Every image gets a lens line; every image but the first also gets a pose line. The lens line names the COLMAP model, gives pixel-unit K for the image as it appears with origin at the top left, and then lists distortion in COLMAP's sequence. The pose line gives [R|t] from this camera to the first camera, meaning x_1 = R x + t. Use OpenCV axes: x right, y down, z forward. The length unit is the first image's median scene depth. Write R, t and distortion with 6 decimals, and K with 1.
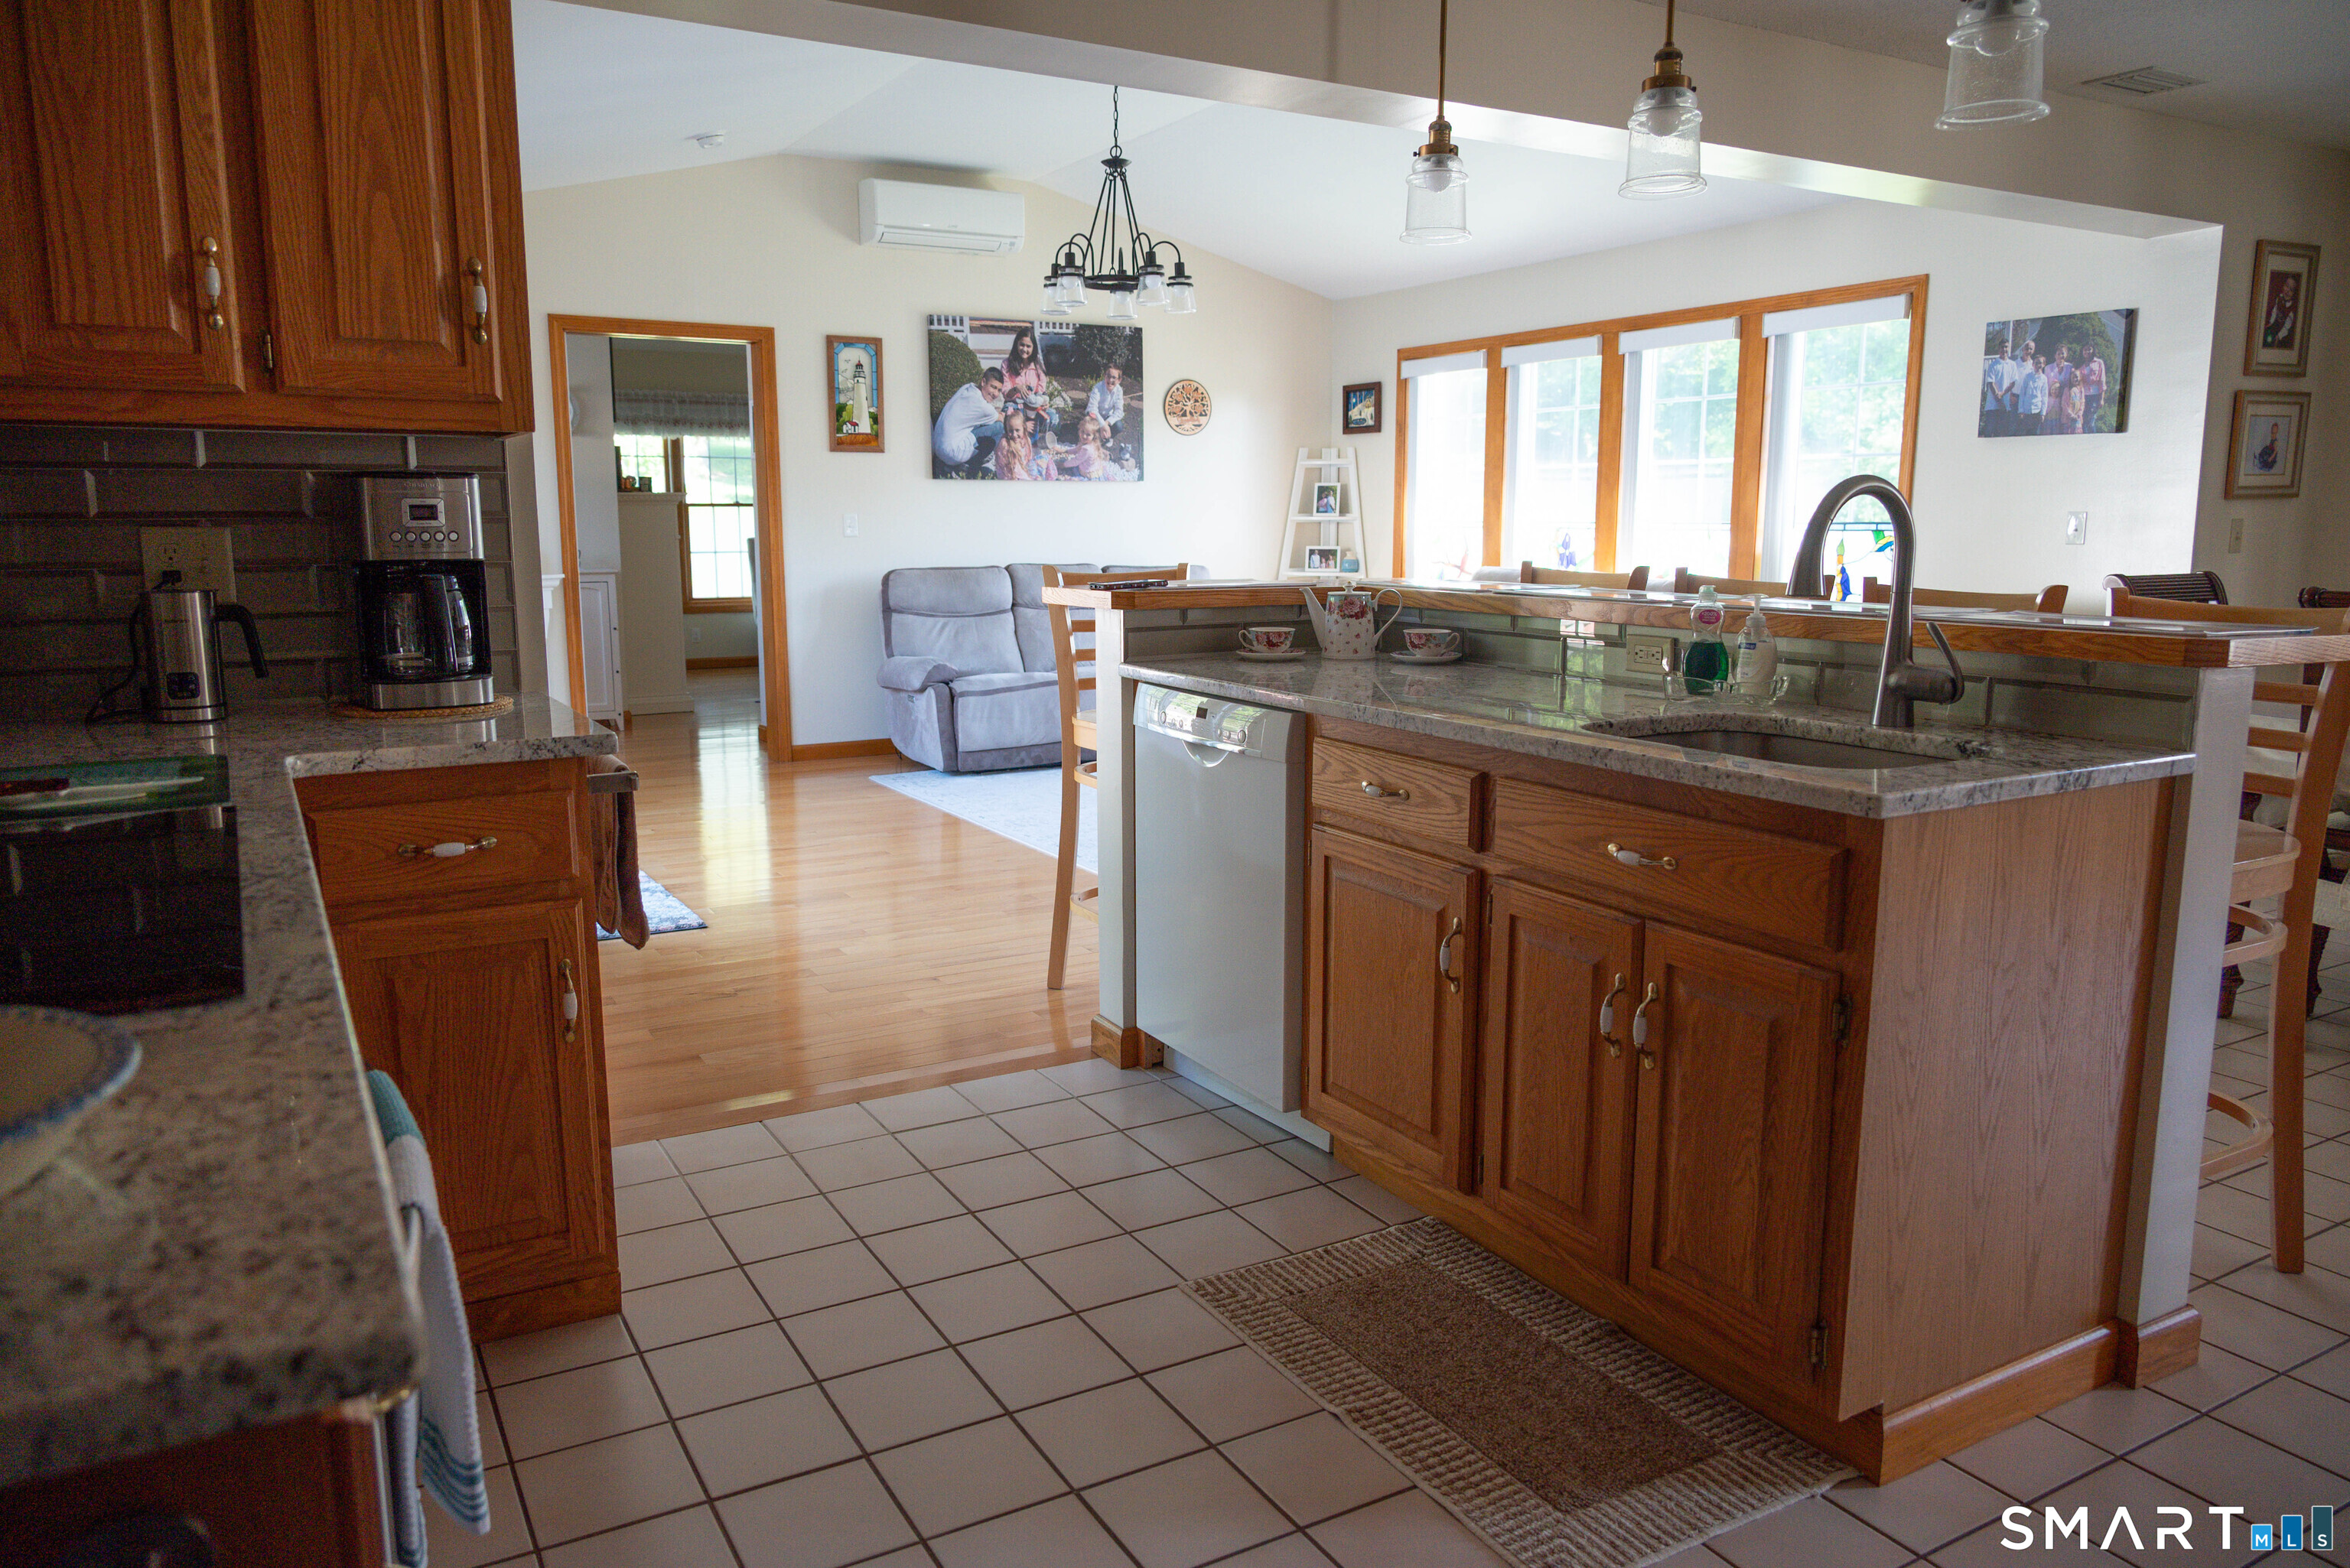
lens RADIAL K [[1577.5, 0, 1173.2], [0, 1577.5, 784.3], [0, 0, 1]] dist [-0.006007, 0.002303]
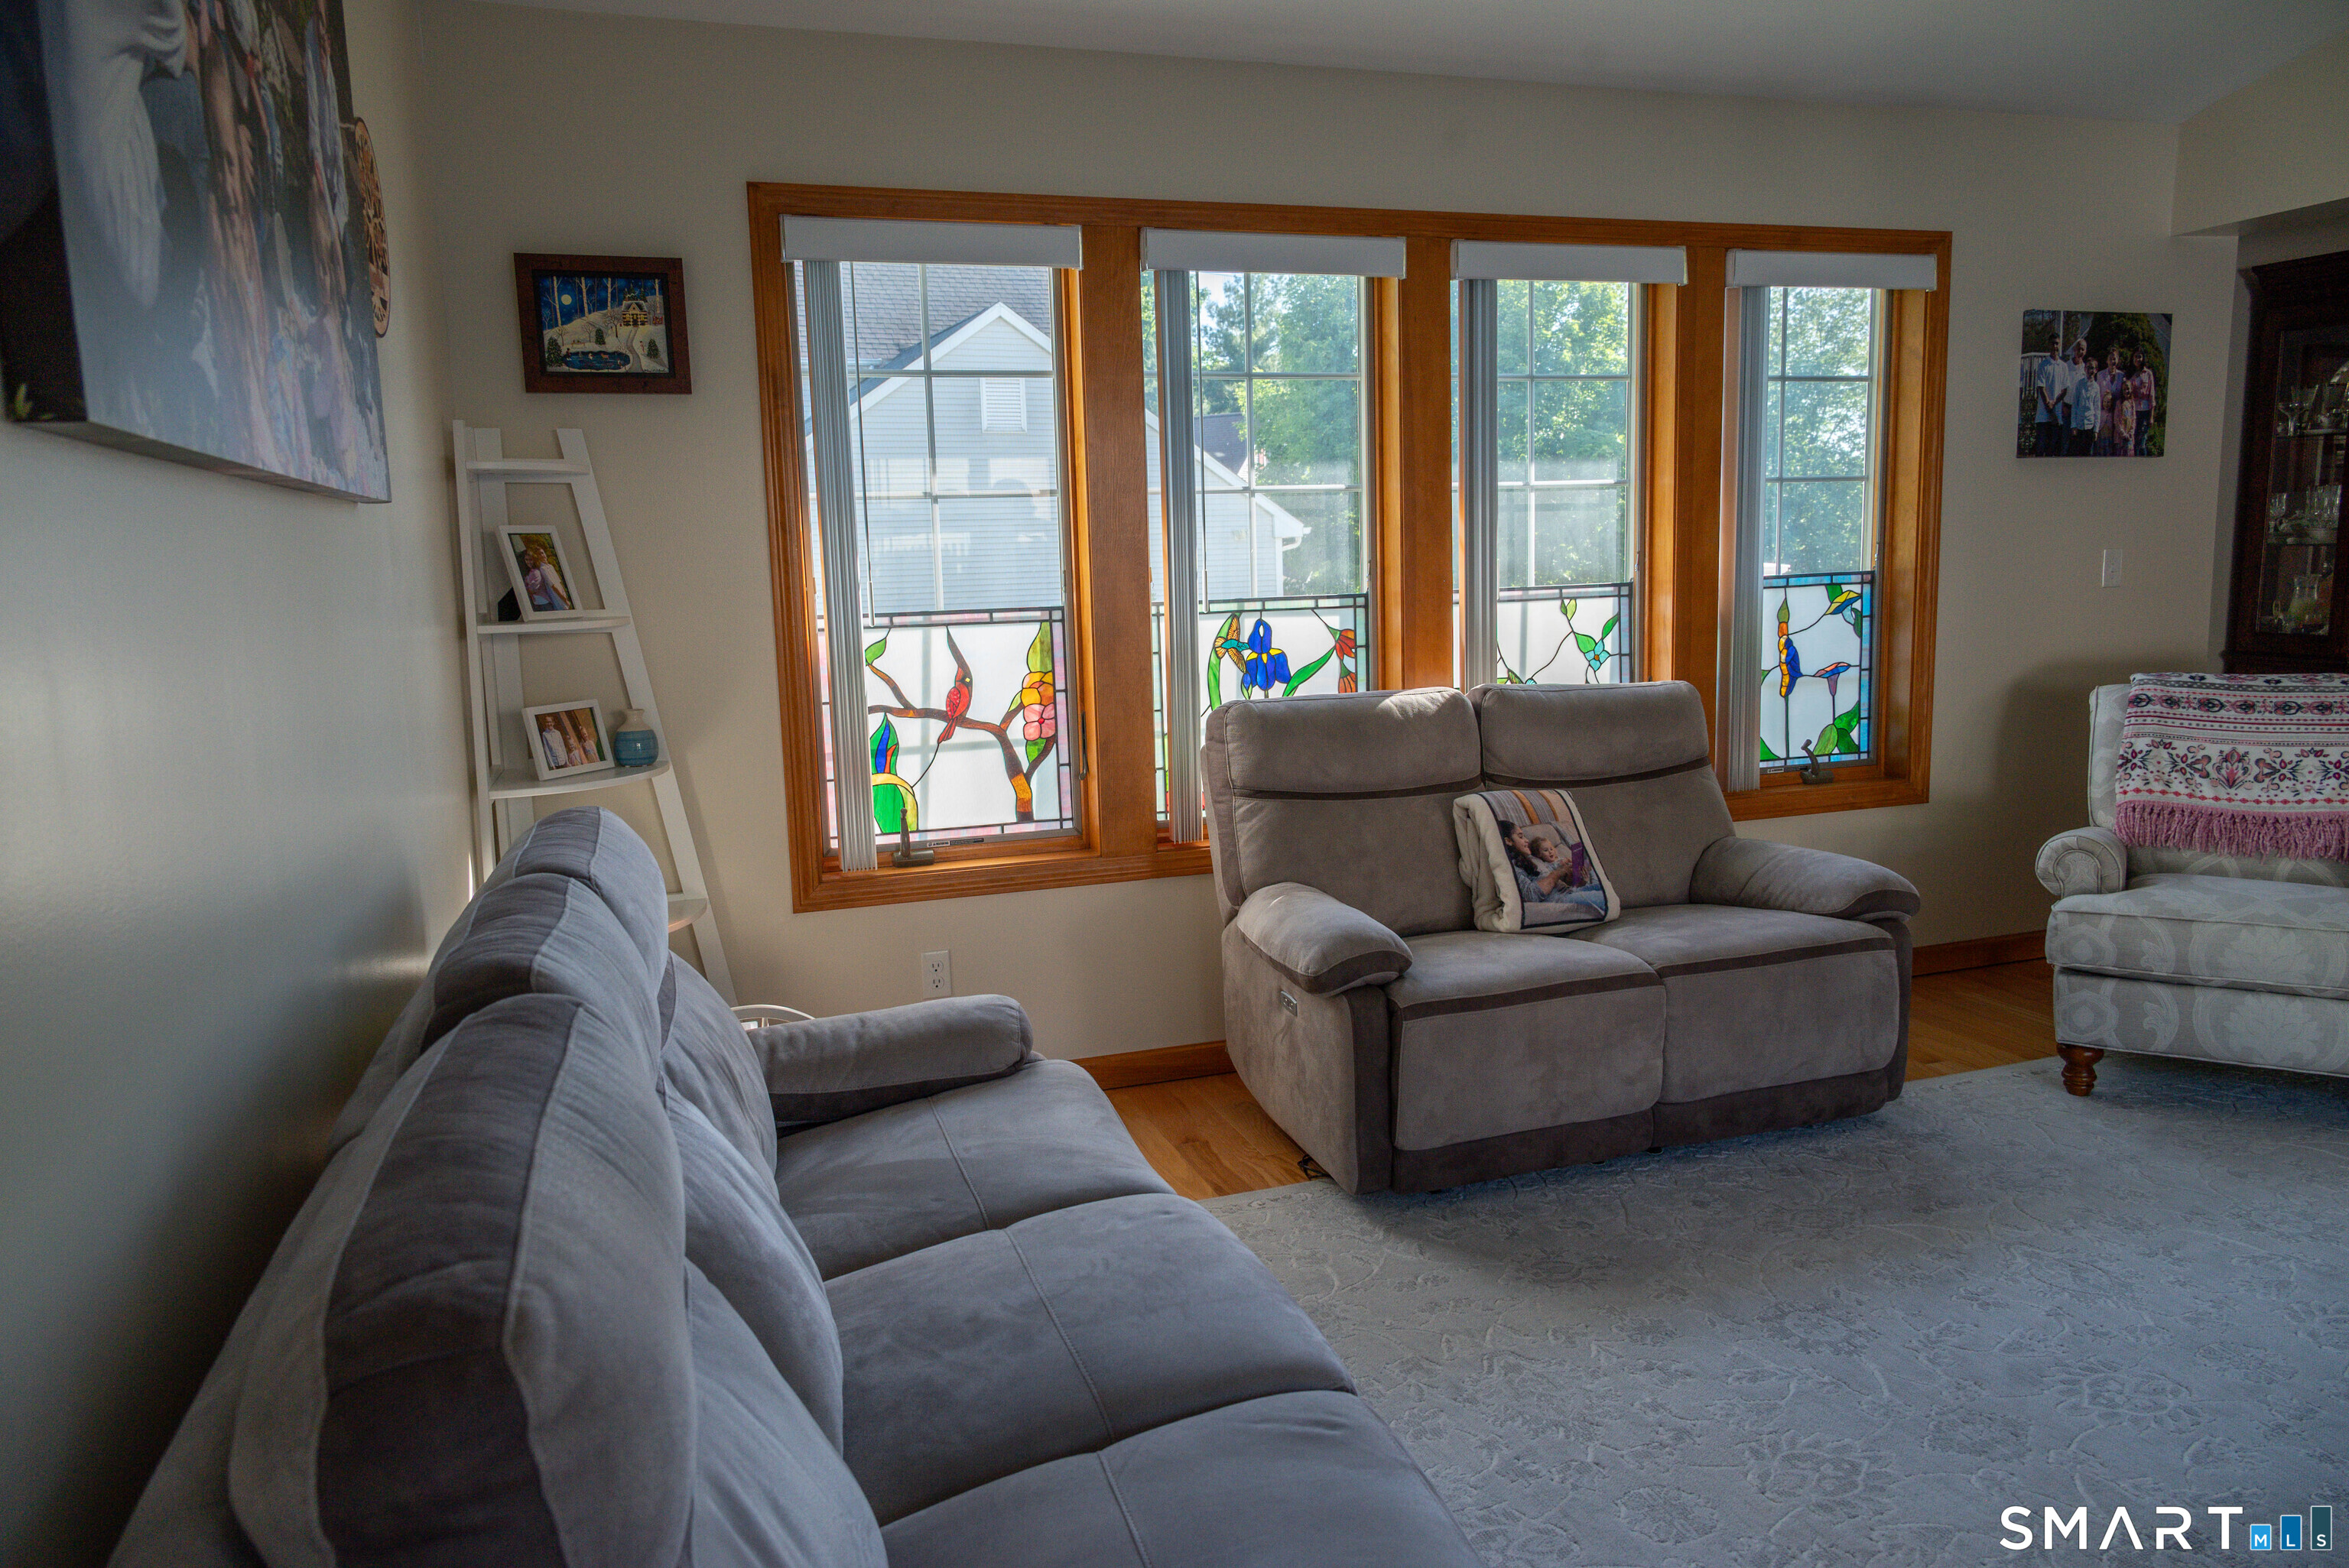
lens RADIAL K [[1576.8, 0, 1136.8], [0, 1576.8, 790.1], [0, 0, 1]] dist [-0.006007, 0.002303]
pose [[0.208160, -0.149904, 0.966539, -0.357776], [0.195802, 0.974569, 0.108980, -0.234009], [-0.958296, 0.166564, 0.232218, 1.285157]]
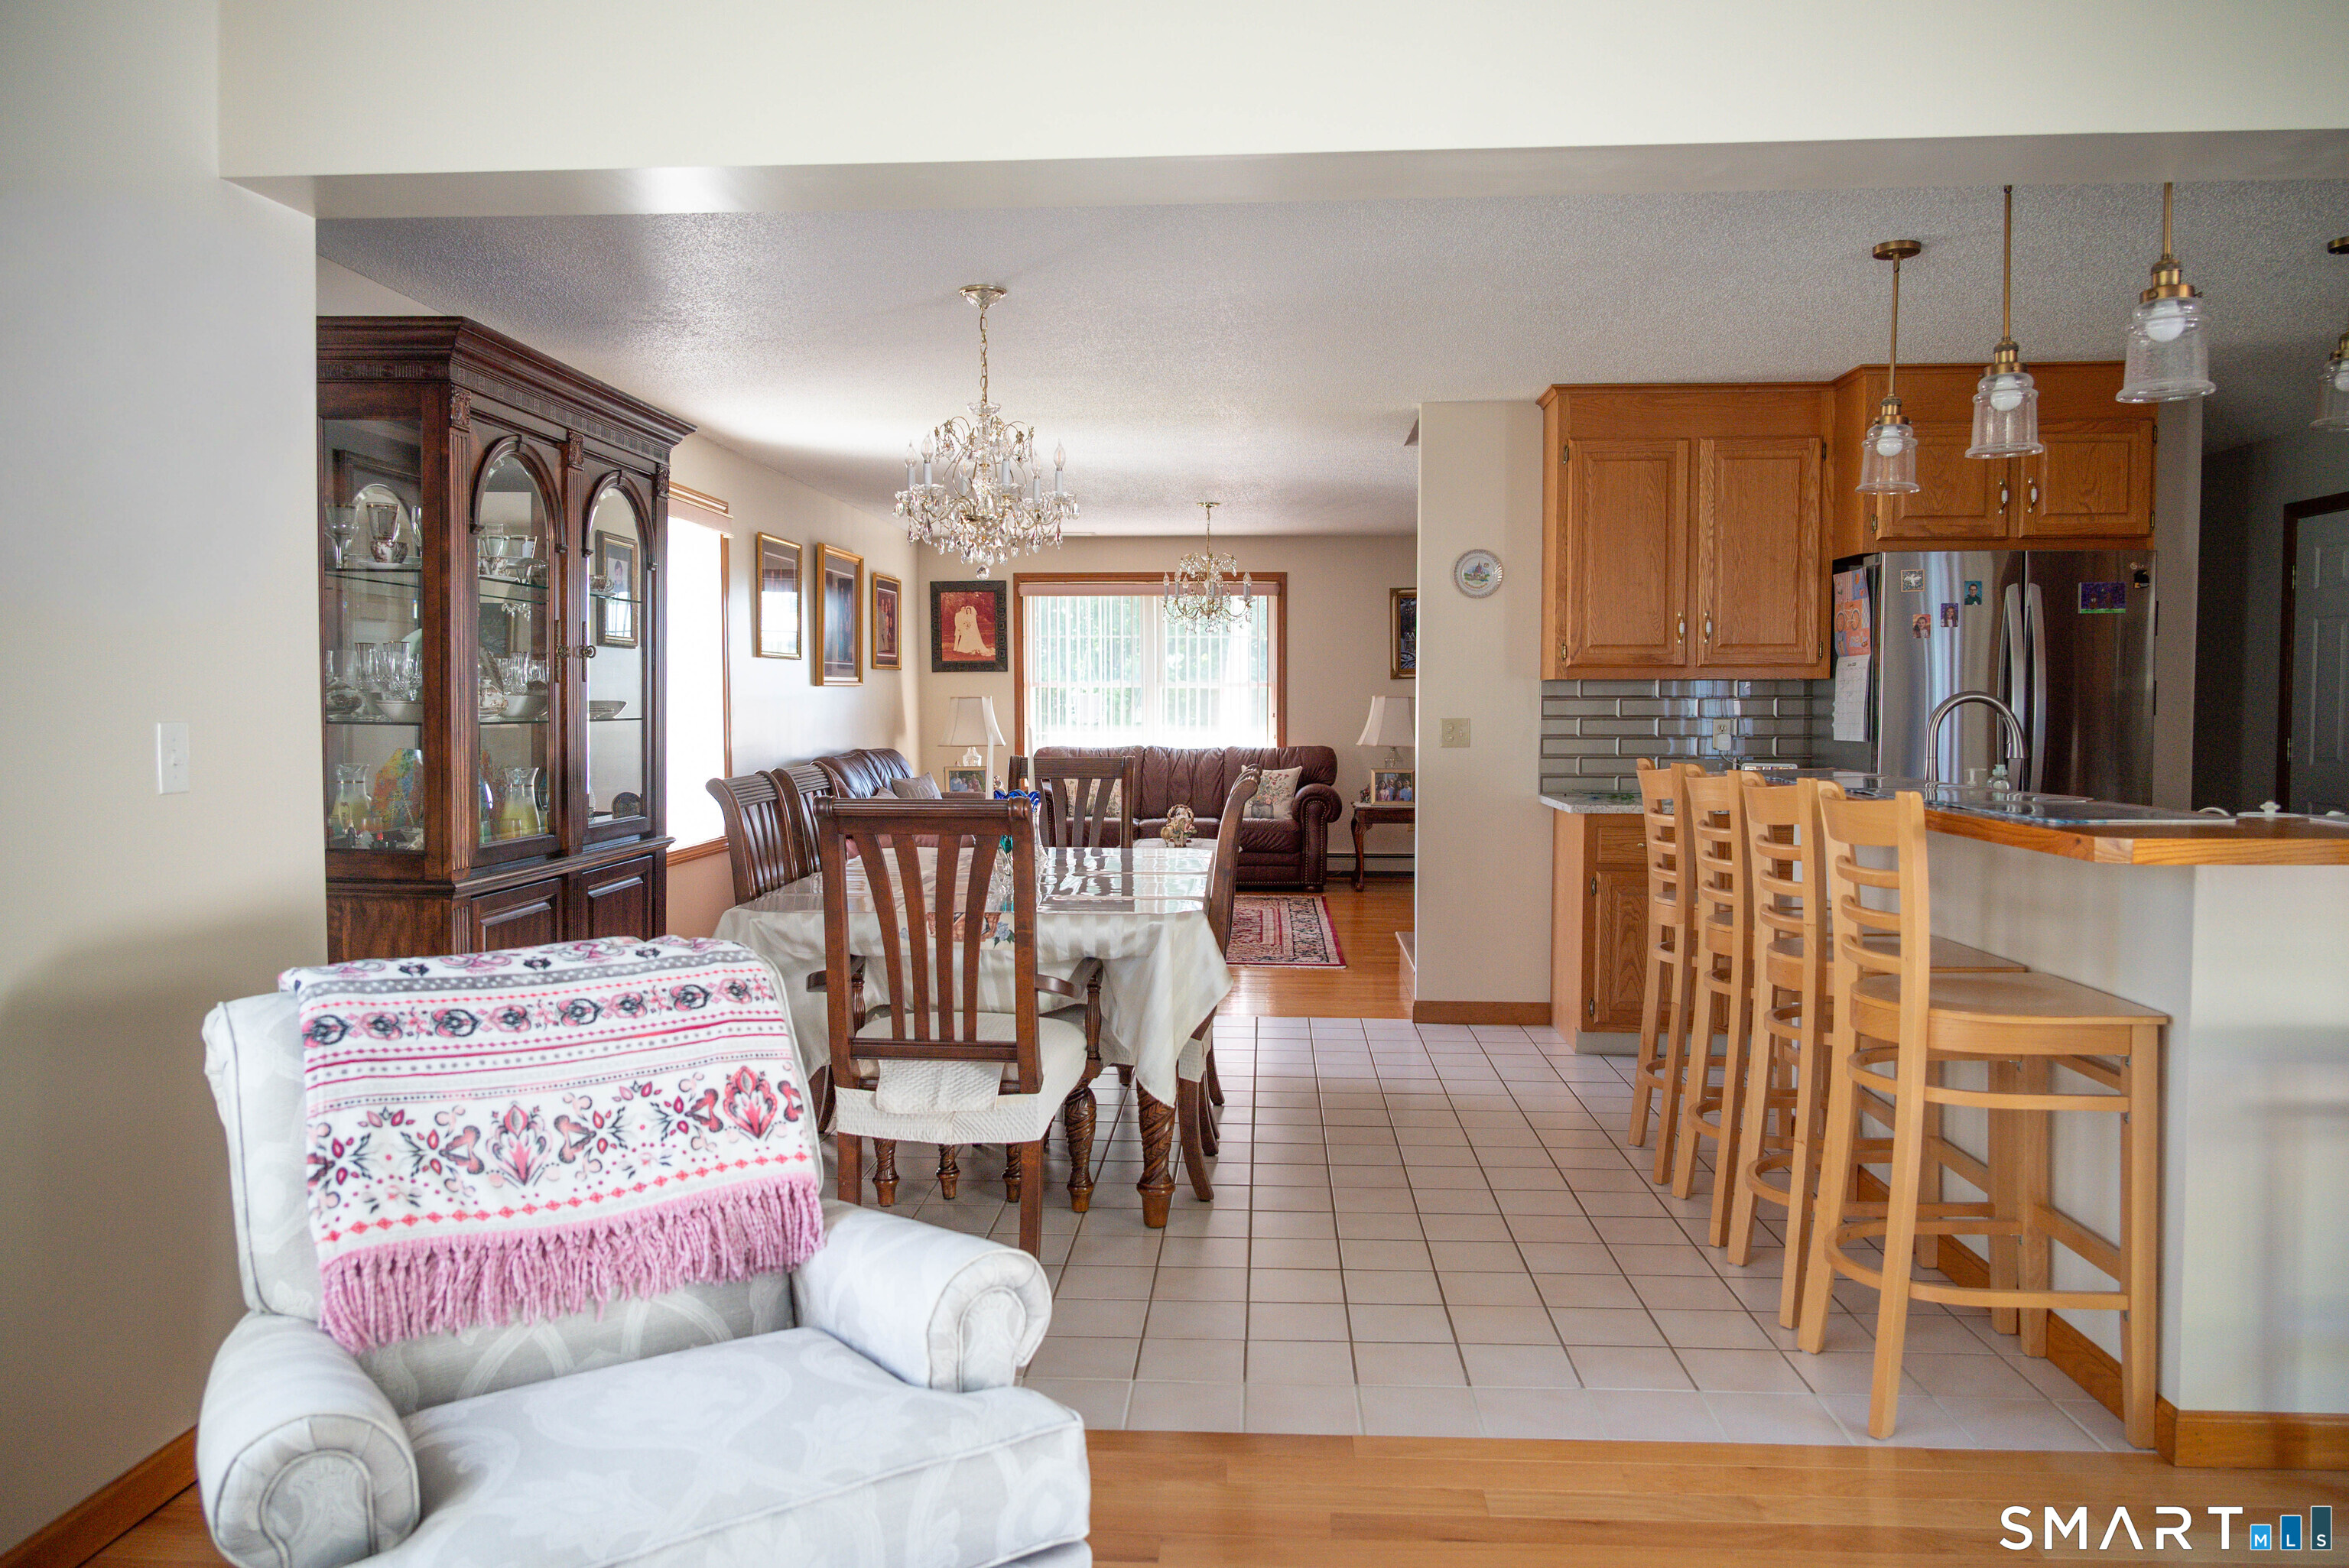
lens RADIAL K [[1576.8, 0, 1148.0], [0, 1576.8, 791.0], [0, 0, 1]] dist [-0.006007, 0.002303]
pose [[-0.839730, -0.031705, 0.542078, 0.087810], [0.090105, 0.976318, 0.196683, -0.210979], [-0.535476, 0.214005, -0.816987, 1.185219]]
